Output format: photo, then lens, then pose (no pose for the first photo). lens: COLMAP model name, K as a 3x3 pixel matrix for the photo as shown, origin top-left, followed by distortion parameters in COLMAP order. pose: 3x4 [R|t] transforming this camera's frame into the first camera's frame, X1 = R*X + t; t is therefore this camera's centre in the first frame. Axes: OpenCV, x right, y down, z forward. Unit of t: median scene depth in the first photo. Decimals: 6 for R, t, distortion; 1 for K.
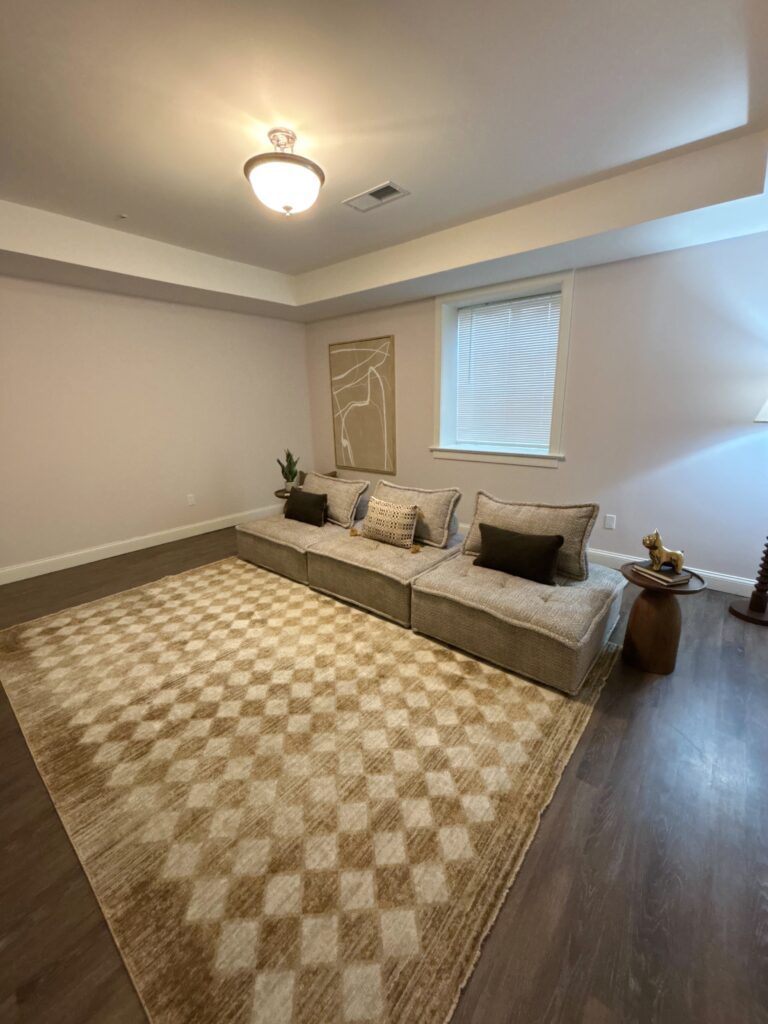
lens RADIAL K [[412.0, 0, 384.8], [0, 412.0, 511.2], [0, 0, 1]] dist [0.000803, 0.000118]
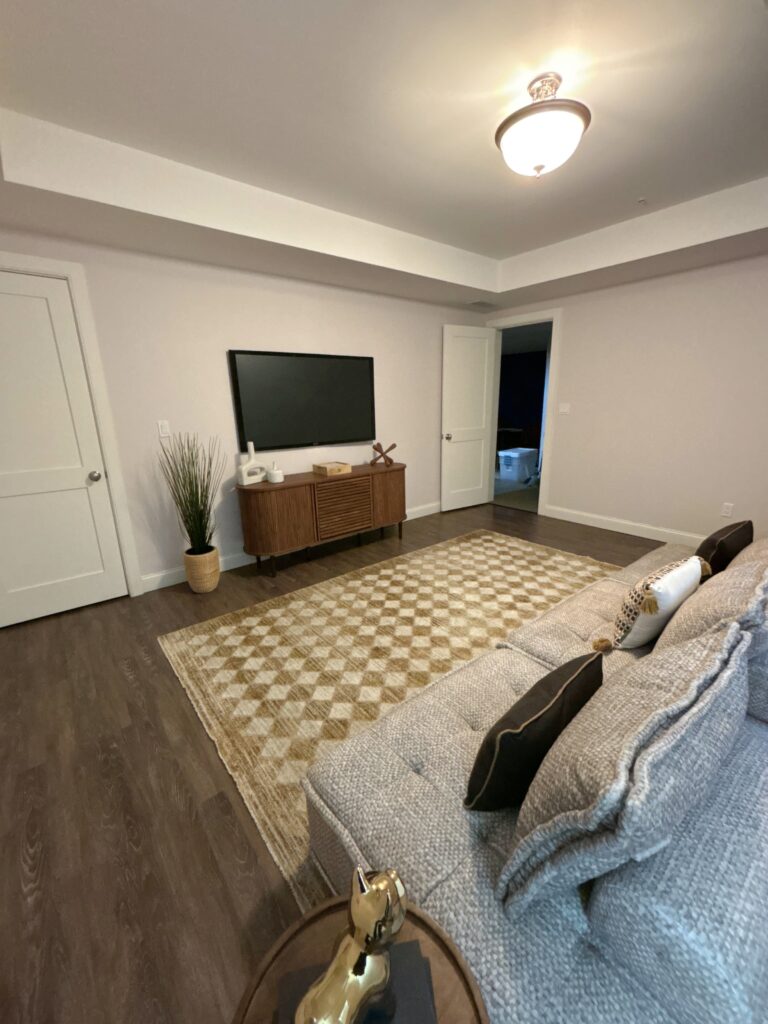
lens RADIAL K [[412.0, 0, 384.8], [0, 412.0, 511.2], [0, 0, 1]] dist [0.000803, 0.000118]
pose [[-0.186561, 0.276426, -0.942753, 0.685328], [-0.236040, 0.918881, 0.316136, -0.207502], [0.953667, 0.281506, -0.106180, 0.785439]]
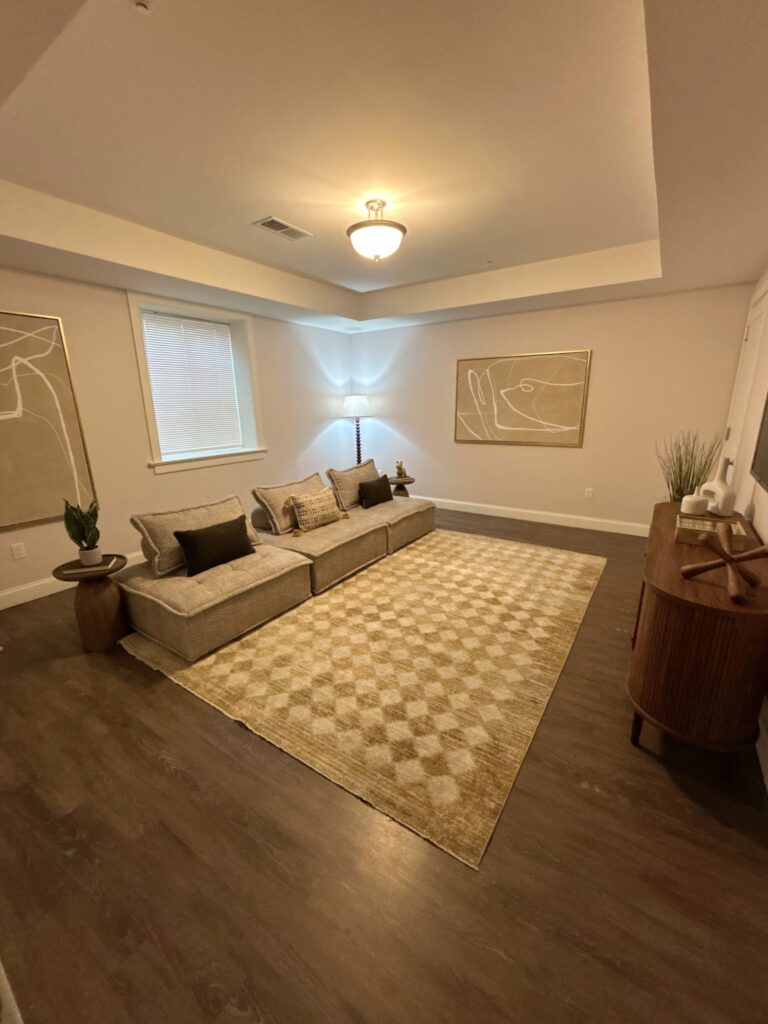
lens RADIAL K [[408.9, 0, 388.6], [0, 408.9, 506.5], [0, 0, 1]] dist [0.022133, 0.000028]
pose [[-0.104188, -0.230516, 0.967475, -1.354508], [0.278977, 0.926941, 0.250901, -0.256487], [-0.954629, 0.296044, -0.032267, 0.992557]]
